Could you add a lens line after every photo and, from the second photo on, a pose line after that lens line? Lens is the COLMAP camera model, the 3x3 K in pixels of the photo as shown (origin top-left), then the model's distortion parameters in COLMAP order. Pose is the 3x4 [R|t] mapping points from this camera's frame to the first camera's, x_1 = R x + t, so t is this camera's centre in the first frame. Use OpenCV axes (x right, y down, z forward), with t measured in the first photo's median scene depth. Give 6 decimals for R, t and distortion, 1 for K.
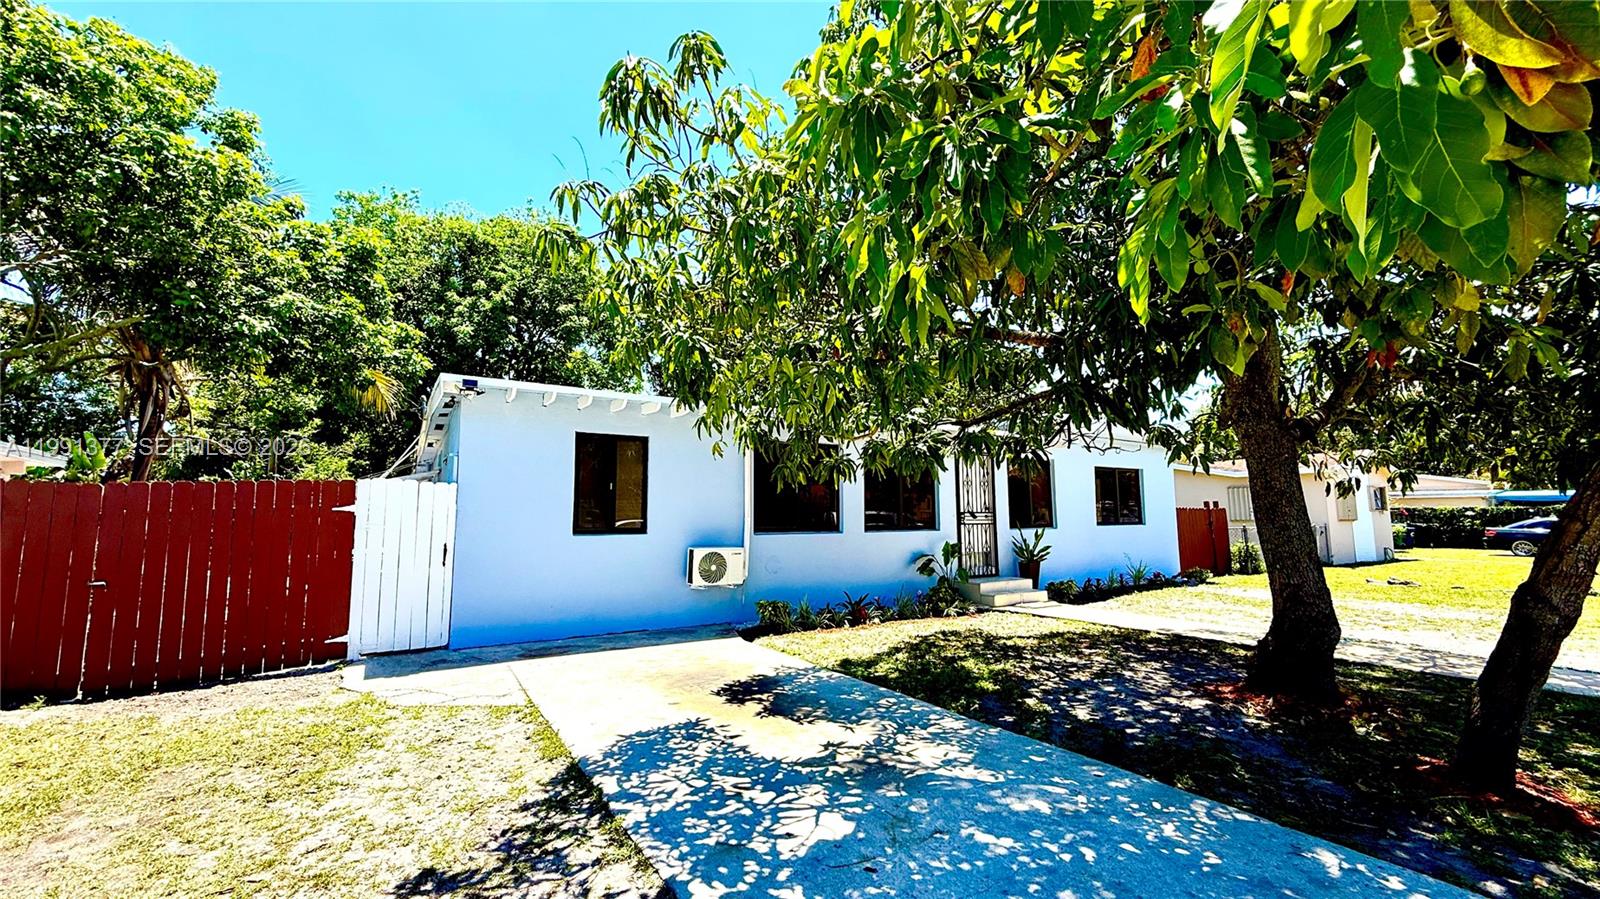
lens RADIAL K [[675.0, 0, 795.1], [0, 675.0, 446.3], [0, 0, 1]] dist [-0.001547, -0.000151]
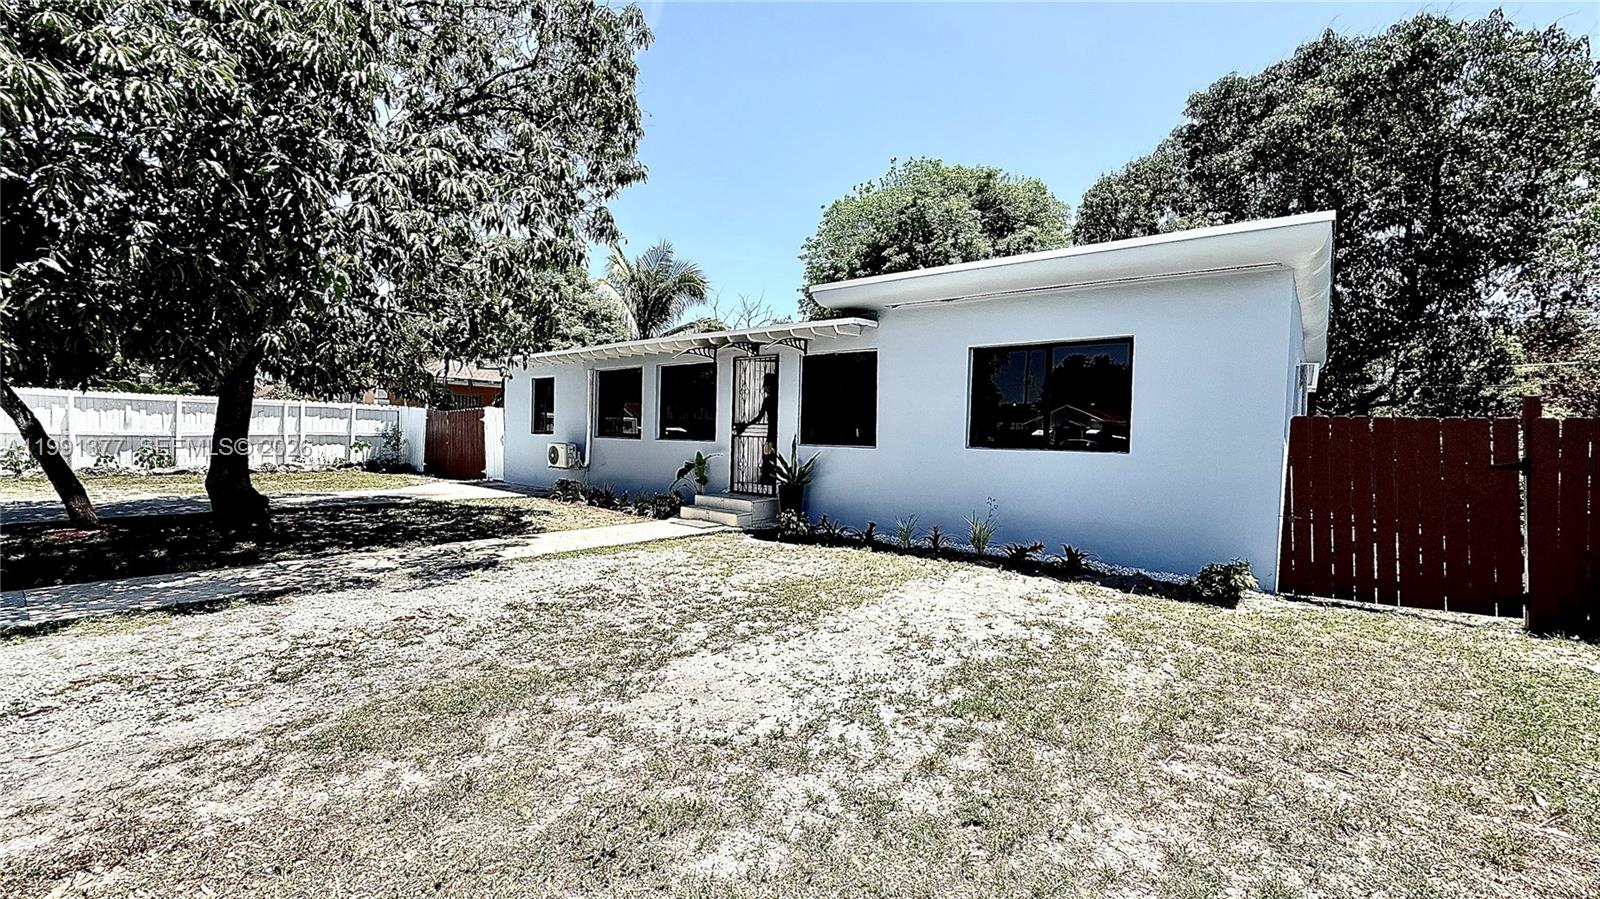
lens RADIAL K [[653.5, 0, 791.4], [0, 653.5, 447.4], [0, 0, 1]] dist [-0.002172, -0.000496]
pose [[0.288088, 0.029885, -0.957138, 1.203604], [0.073210, 0.995900, 0.053131, 0.094260], [0.954801, -0.085379, 0.284719, 0.866273]]
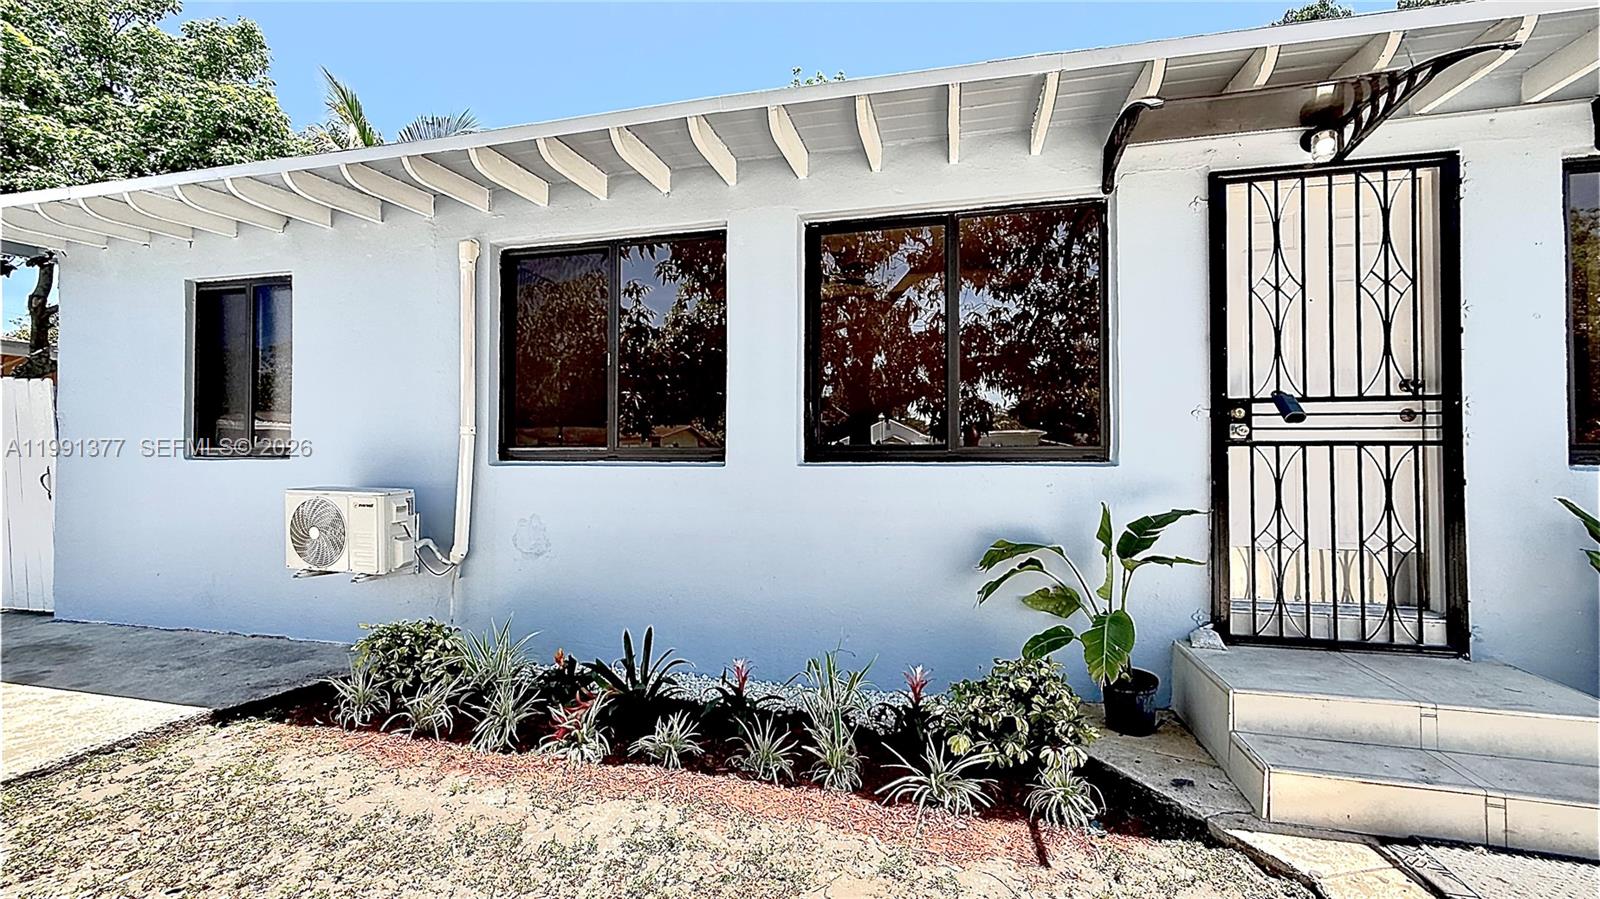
lens RADIAL K [[650.5, 0, 799.4], [0, 650.5, 436.1], [0, 0, 1]] dist [0.000373, 0.000032]
pose [[0.686212, -0.006505, -0.727372, 0.336637], [0.076683, 0.995035, 0.063445, 0.087669], [0.723348, -0.099313, 0.683304, 0.741228]]
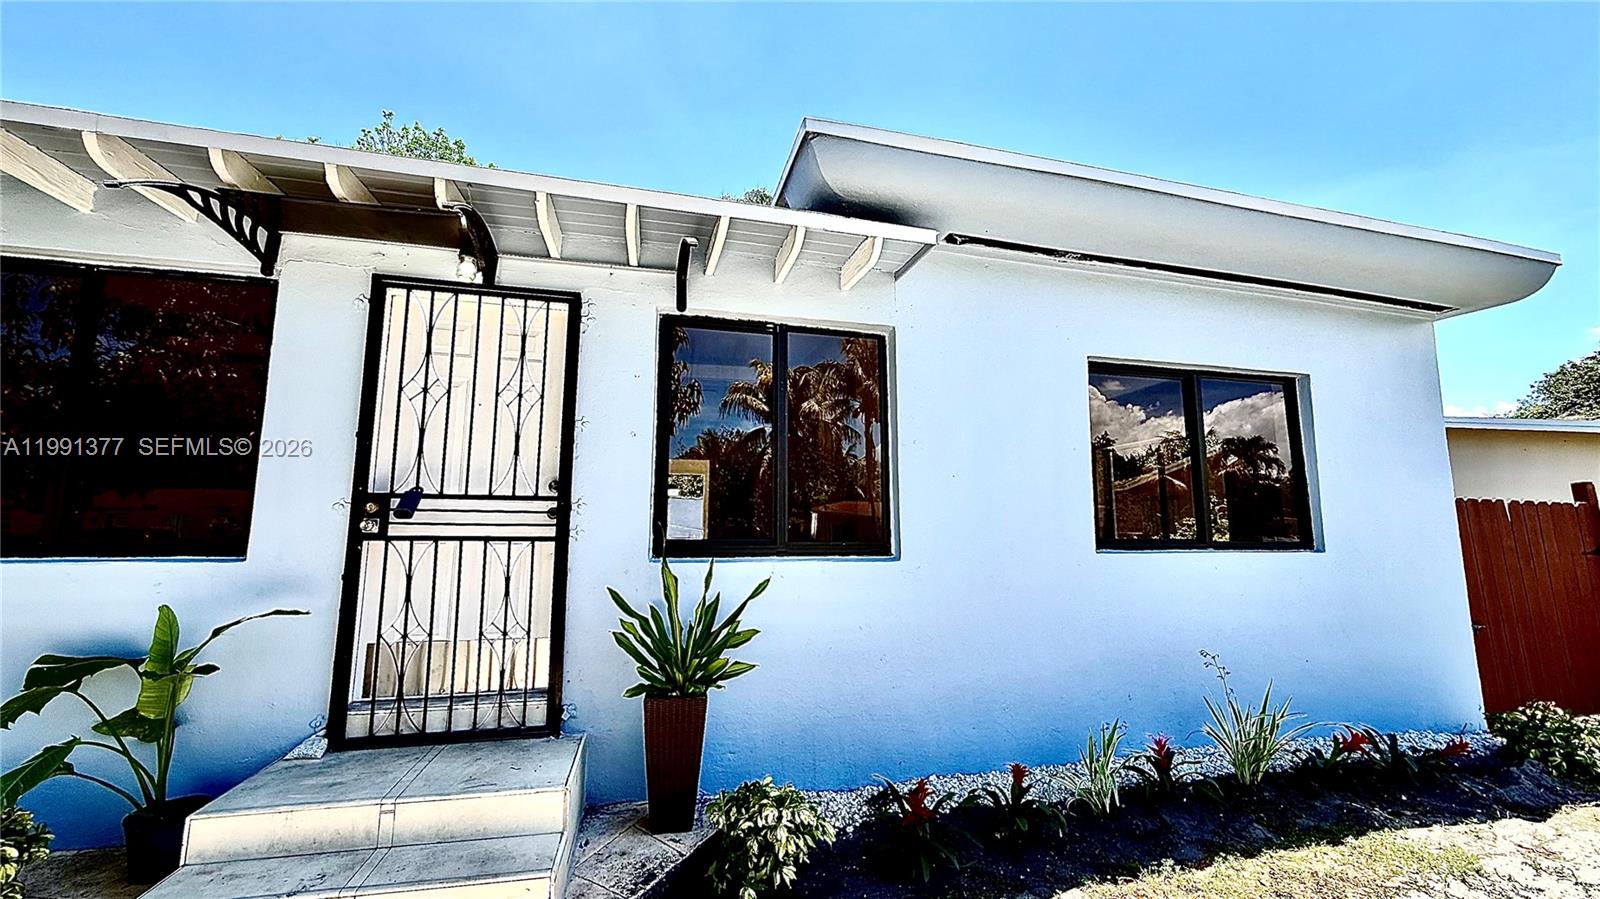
lens RADIAL K [[624.8, 0, 800.0], [0, 624.8, 449.5], [0, 0, 1]] dist [-0.003886, -0.000275]
pose [[0.943861, -0.032867, -0.328705, 0.521757], [0.023841, 0.999221, -0.031454, 0.097699], [0.329483, 0.021851, 0.943909, 0.873151]]
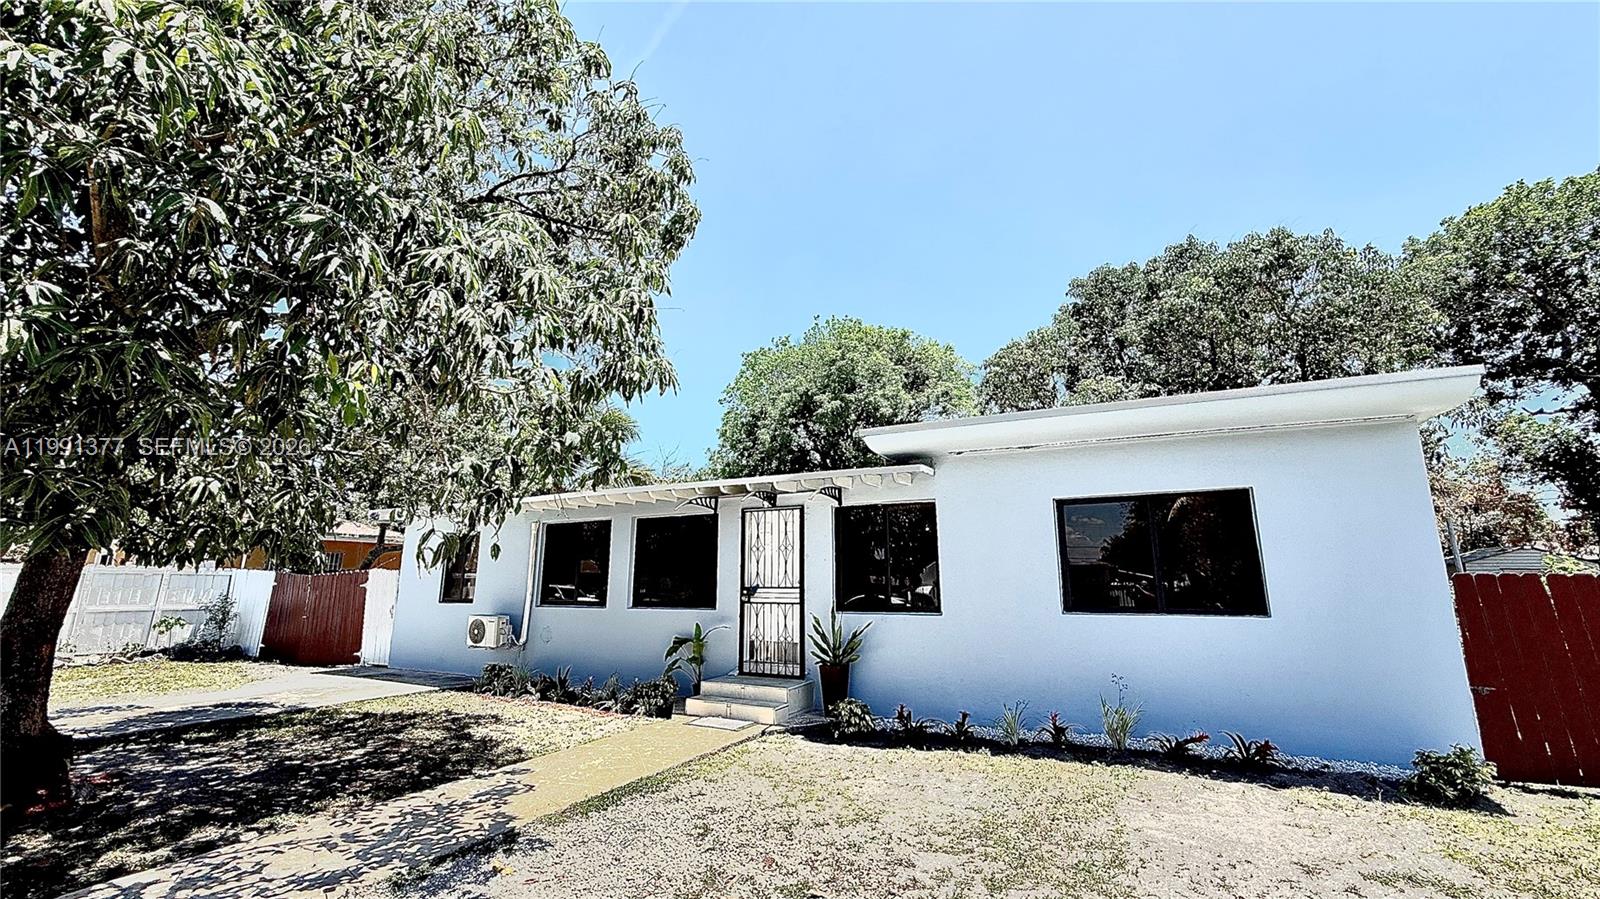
lens RADIAL K [[650.5, 0, 799.4], [0, 650.5, 436.1], [0, 0, 1]] dist [0.000373, 0.000032]
pose [[0.484444, -0.190918, -0.853735, 1.009485], [0.089506, 0.981592, -0.168721, 0.062835], [0.870231, 0.005321, 0.492615, 0.727418]]
